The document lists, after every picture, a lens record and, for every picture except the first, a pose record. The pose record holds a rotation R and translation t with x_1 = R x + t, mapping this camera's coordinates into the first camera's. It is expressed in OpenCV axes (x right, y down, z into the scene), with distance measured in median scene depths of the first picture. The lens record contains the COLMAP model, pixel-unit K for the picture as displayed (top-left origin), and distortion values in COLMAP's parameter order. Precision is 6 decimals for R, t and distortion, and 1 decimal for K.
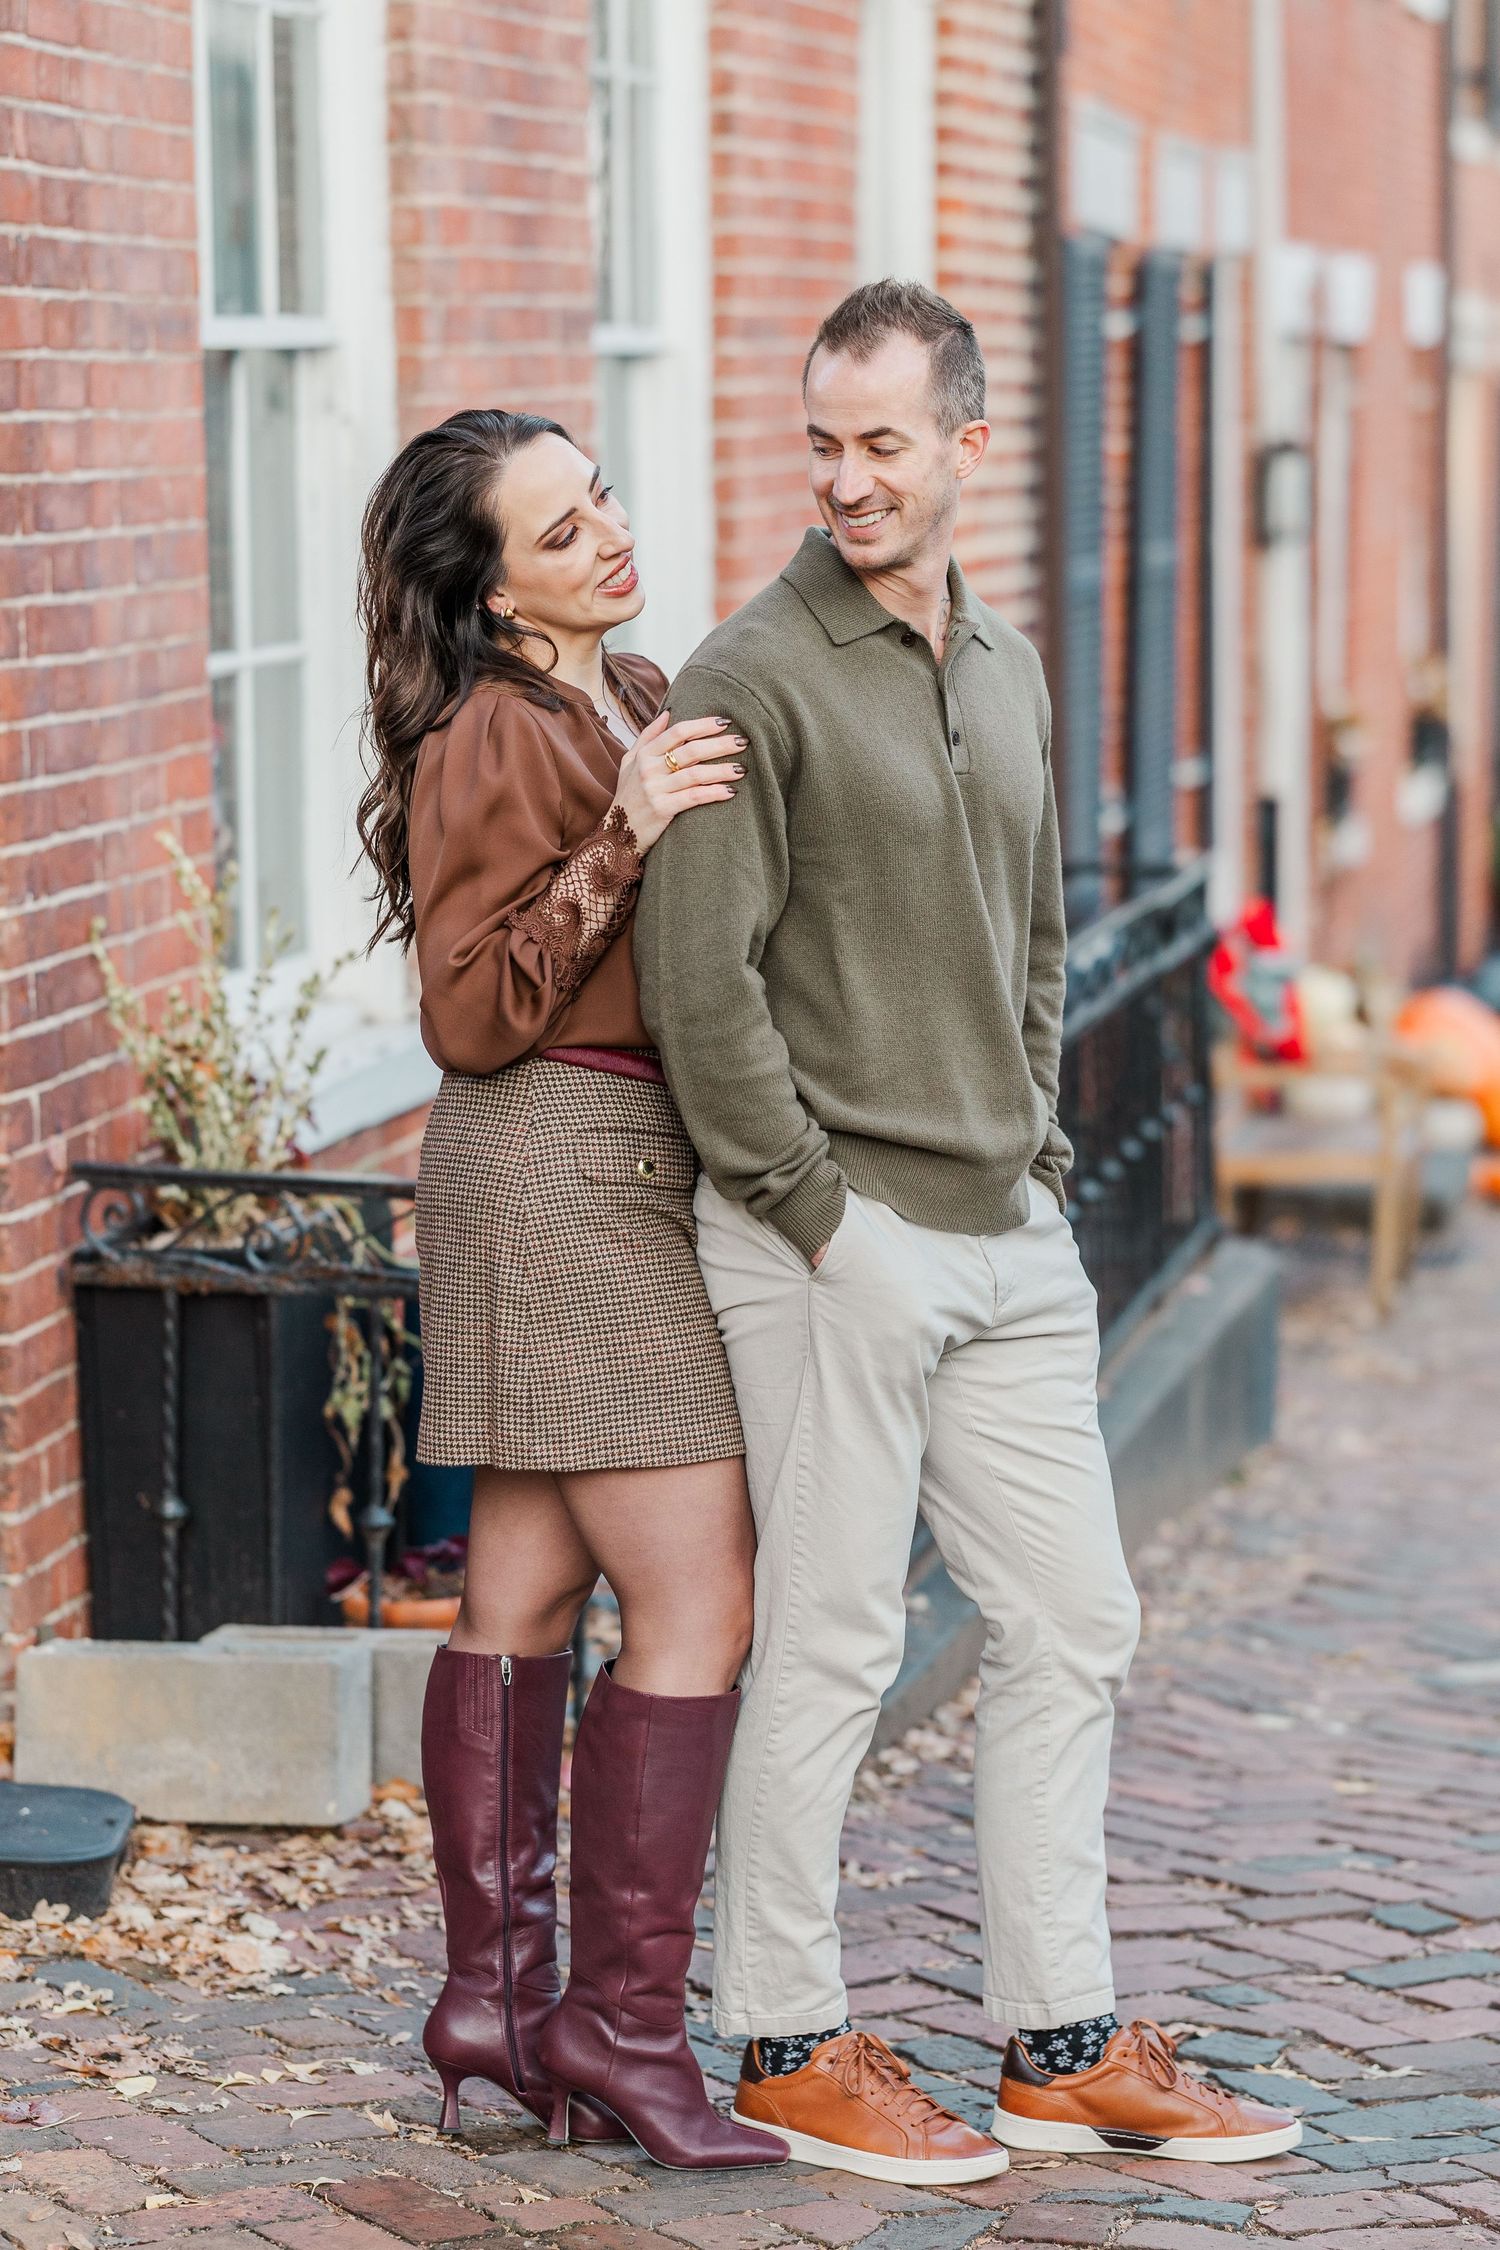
lens RADIAL K [[5777.2, 0, 758.2], [0, 5777.2, 1189.4], [0, 0, 1]] dist [-0.015544, -0.092488]
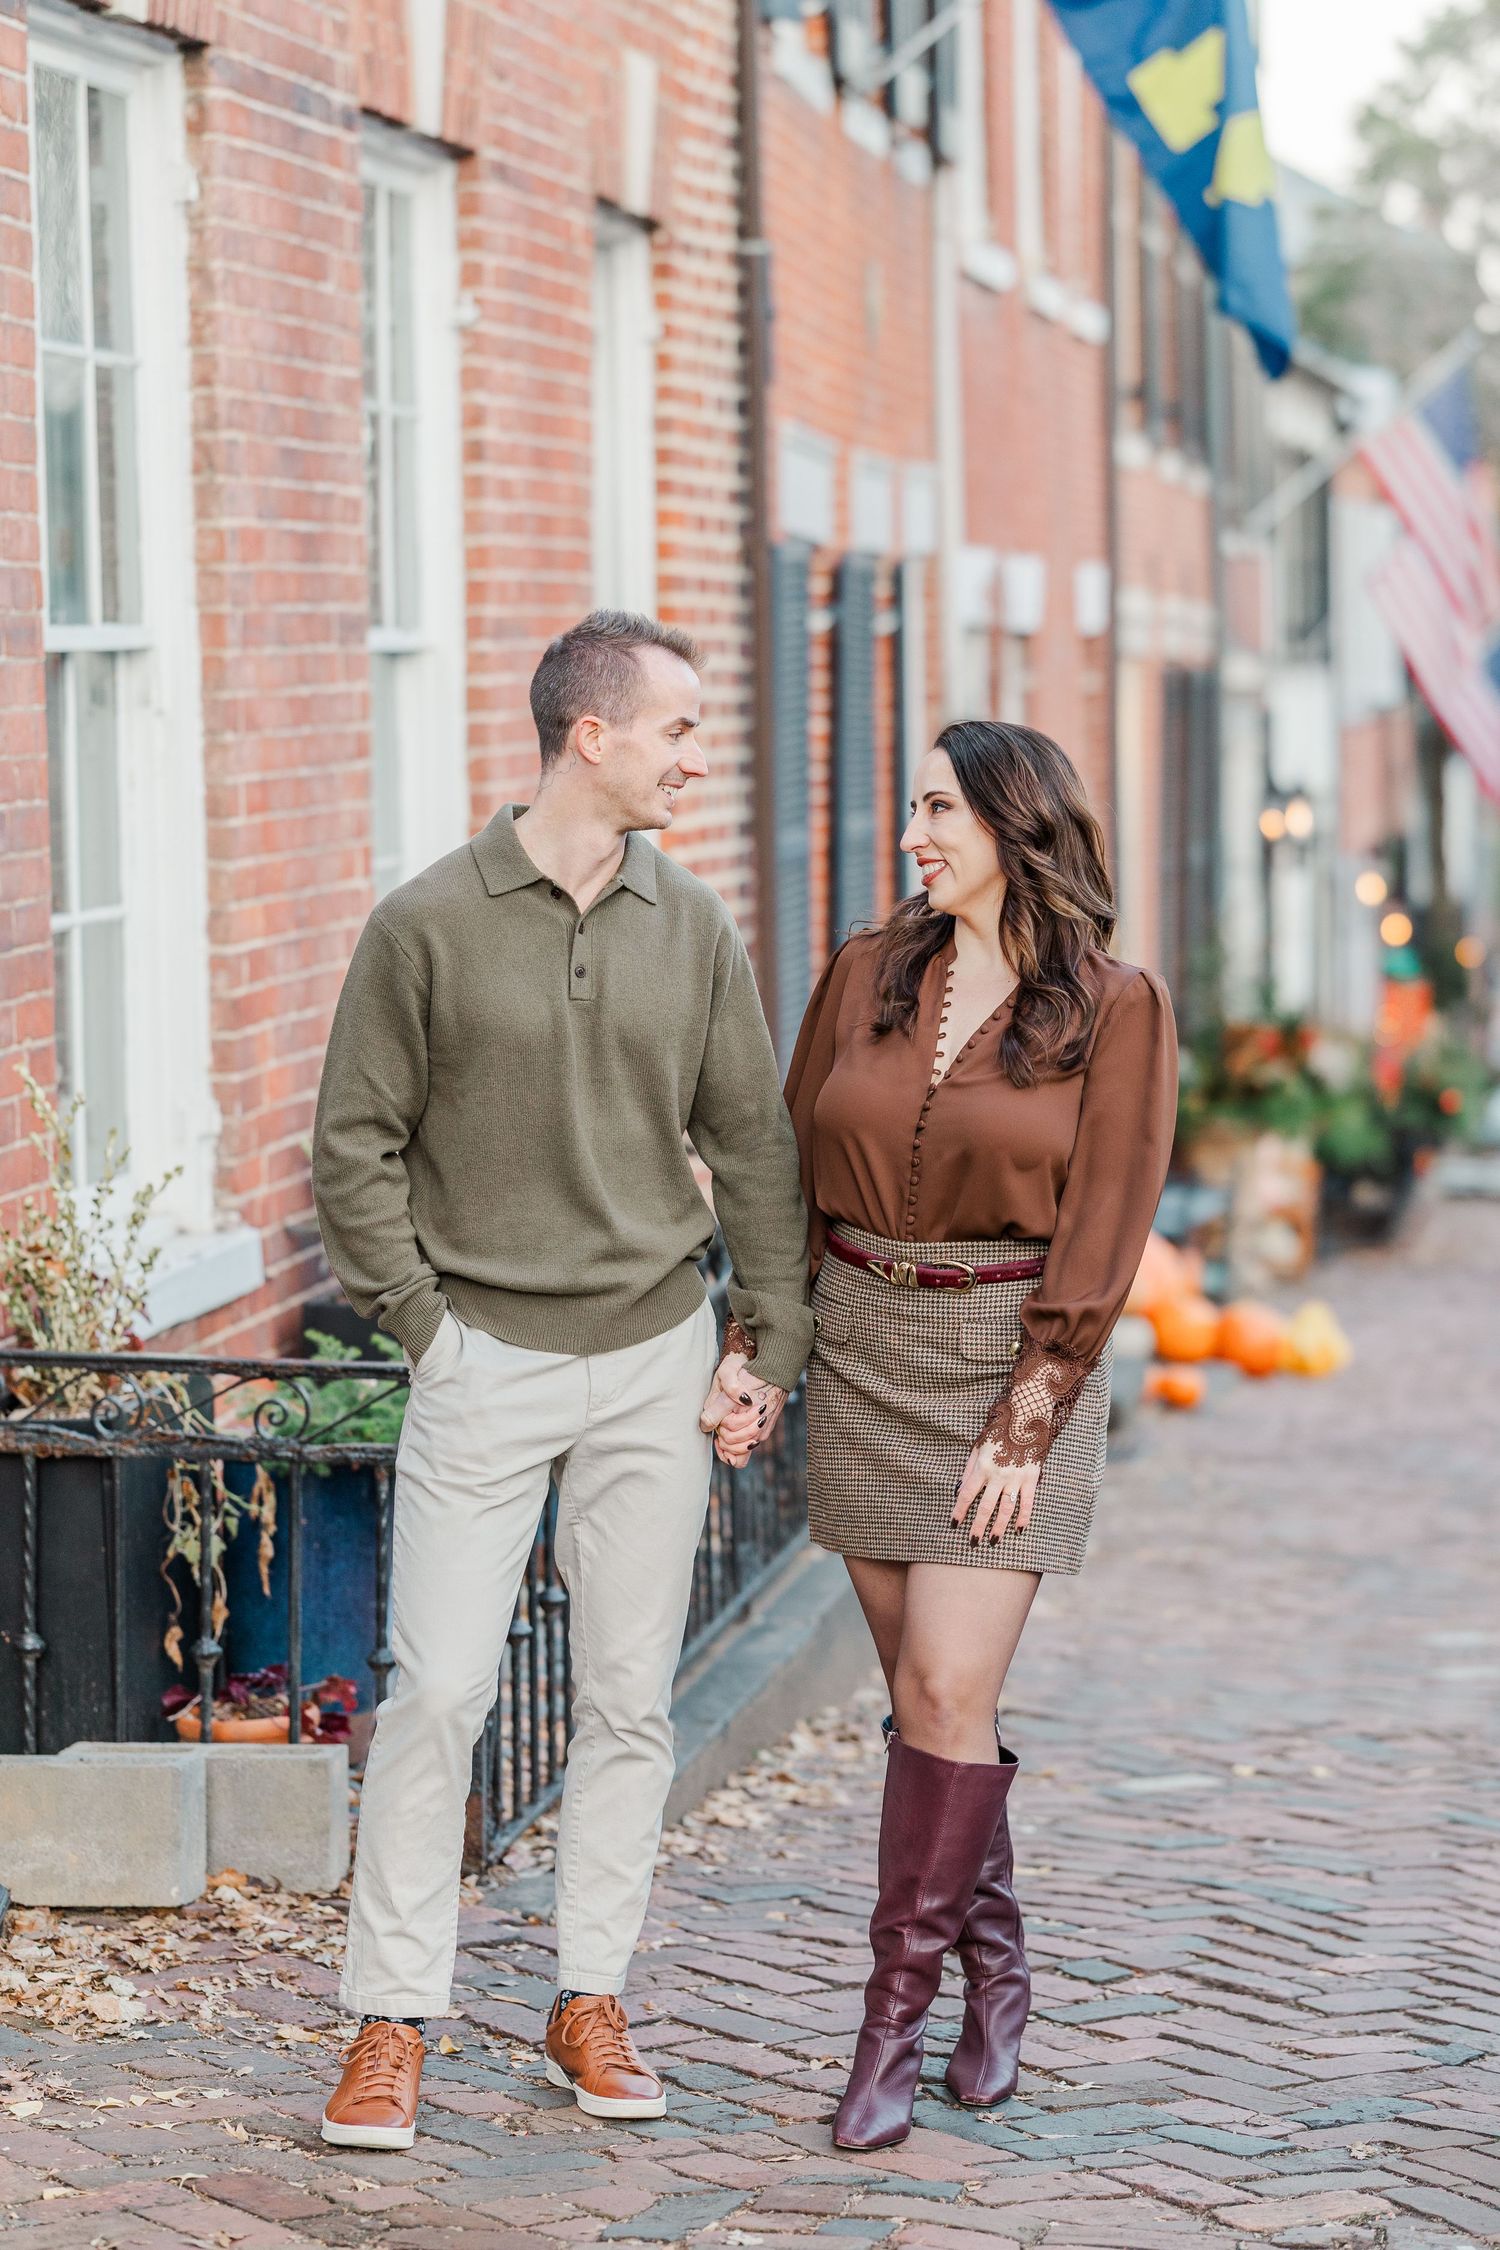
lens RADIAL K [[5777.2, 0, 758.2], [0, 5777.2, 1189.4], [0, 0, 1]] dist [-0.015544, -0.092488]
pose [[0.998526, -0.009688, 0.053413, -0.015943], [0.012195, 0.998829, -0.046820, 0.019968], [-0.052896, 0.047402, 0.997474, -0.174054]]
